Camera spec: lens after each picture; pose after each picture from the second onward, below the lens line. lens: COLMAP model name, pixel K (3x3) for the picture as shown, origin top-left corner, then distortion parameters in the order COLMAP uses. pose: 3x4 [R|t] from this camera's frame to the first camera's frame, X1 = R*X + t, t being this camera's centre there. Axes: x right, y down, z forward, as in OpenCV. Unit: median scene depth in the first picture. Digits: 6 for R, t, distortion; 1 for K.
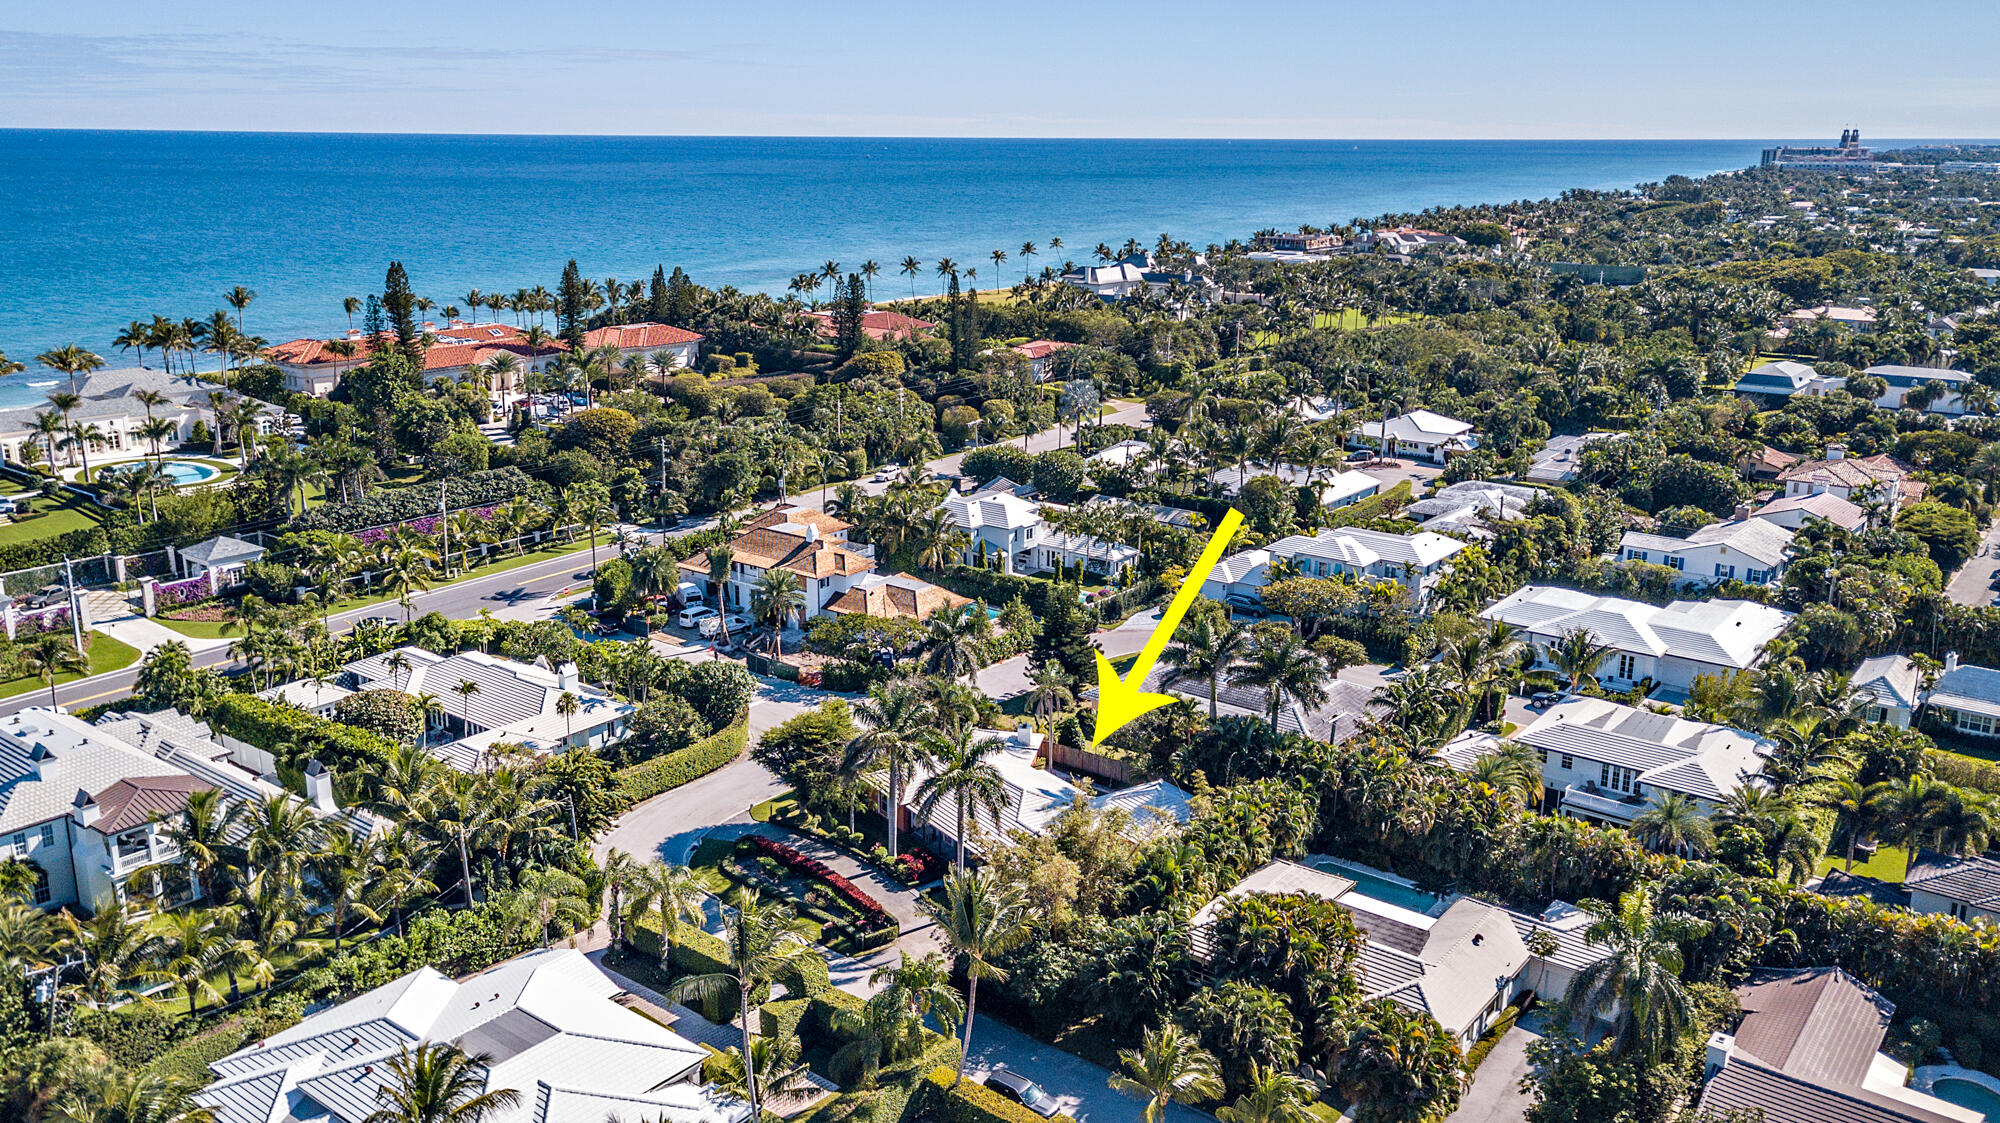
lens RADIAL K [[1522.3, 0, 1003.1], [0, 1522.3, 565.0], [0, 0, 1]] dist [0.029448, 0.002128]
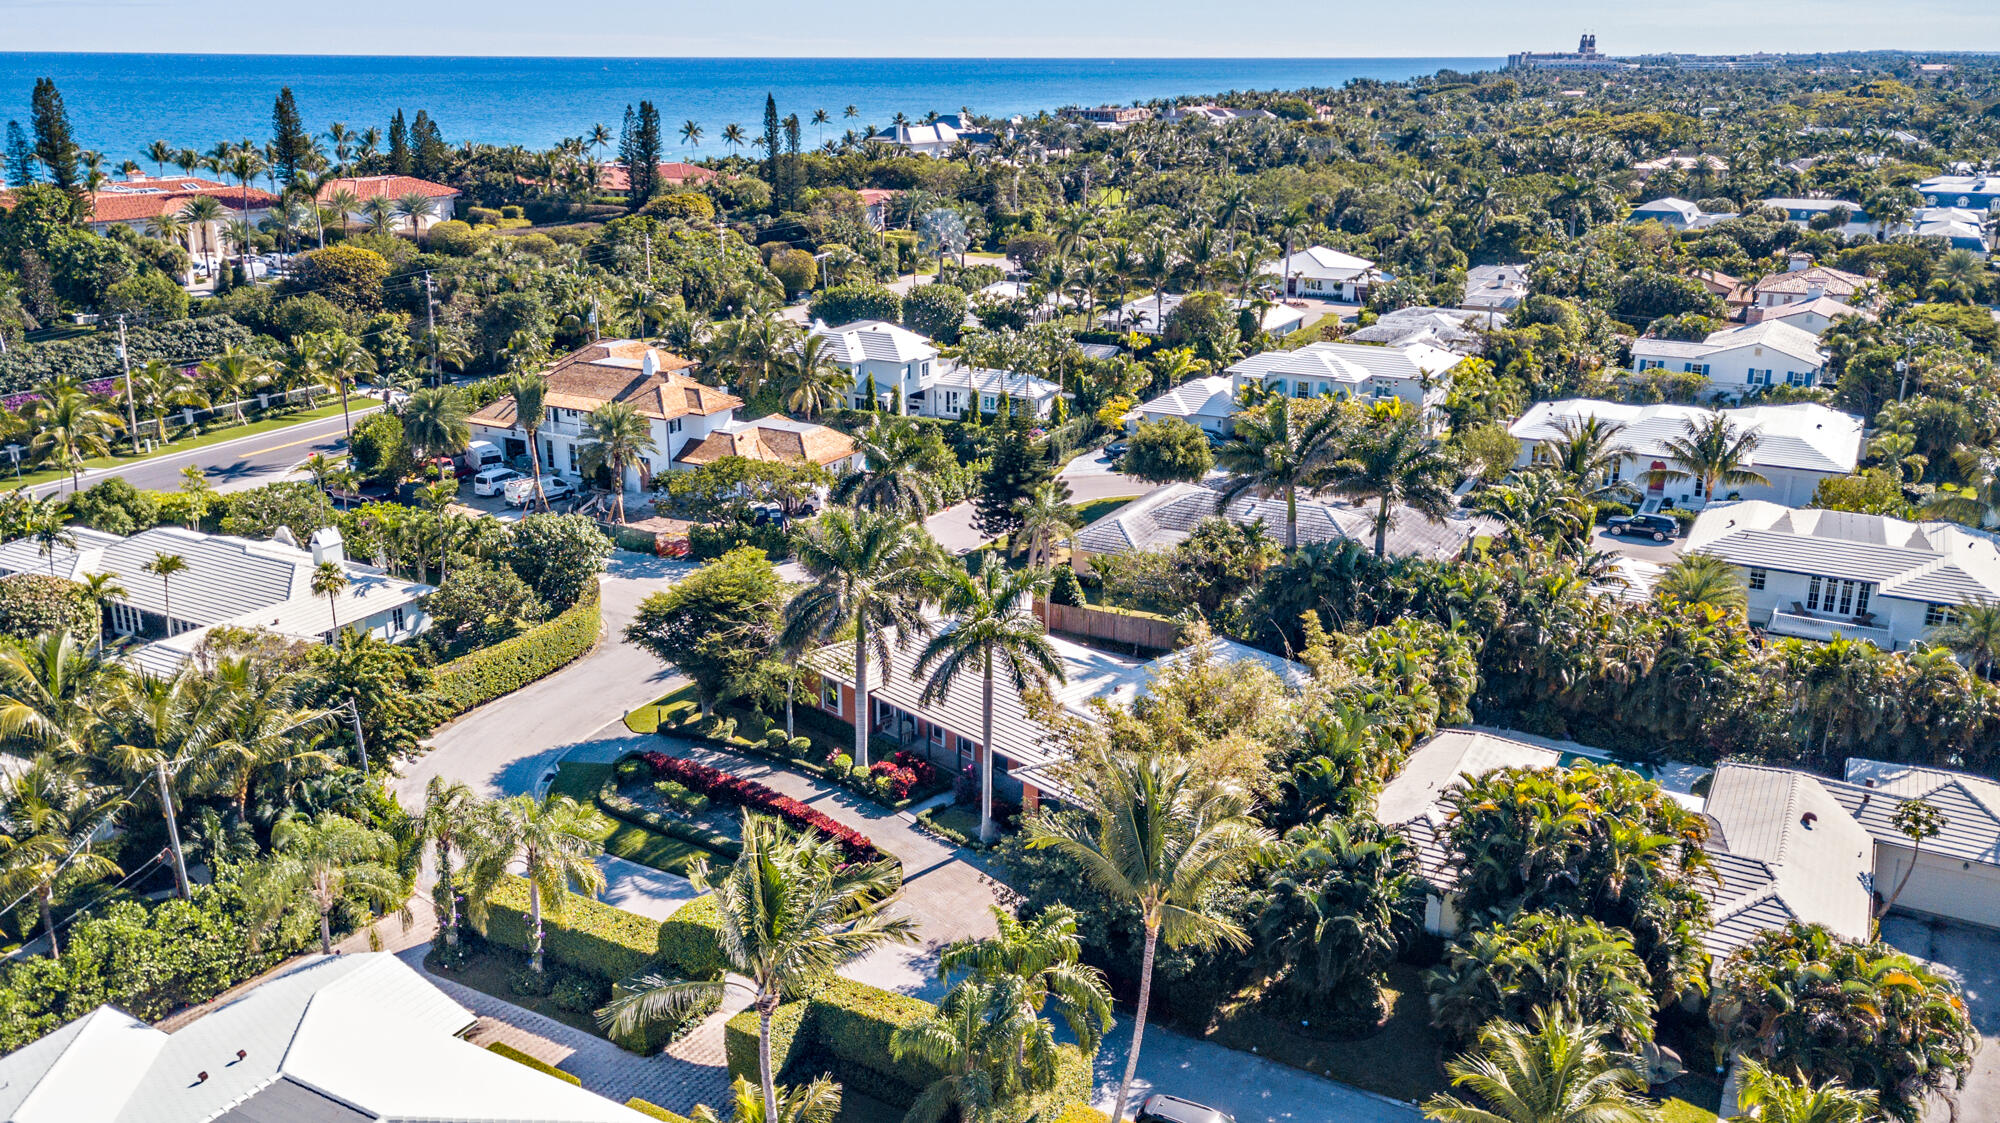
lens RADIAL K [[1522.3, 0, 993.1], [0, 1522.3, 563.2], [0, 0, 1]] dist [0.029448, 0.002128]
pose [[0.988131, -0.049254, 0.145504, -0.080206], [0.043153, 0.998064, 0.044798, 0.055227], [-0.147429, -0.037987, 0.988343, 0.248072]]
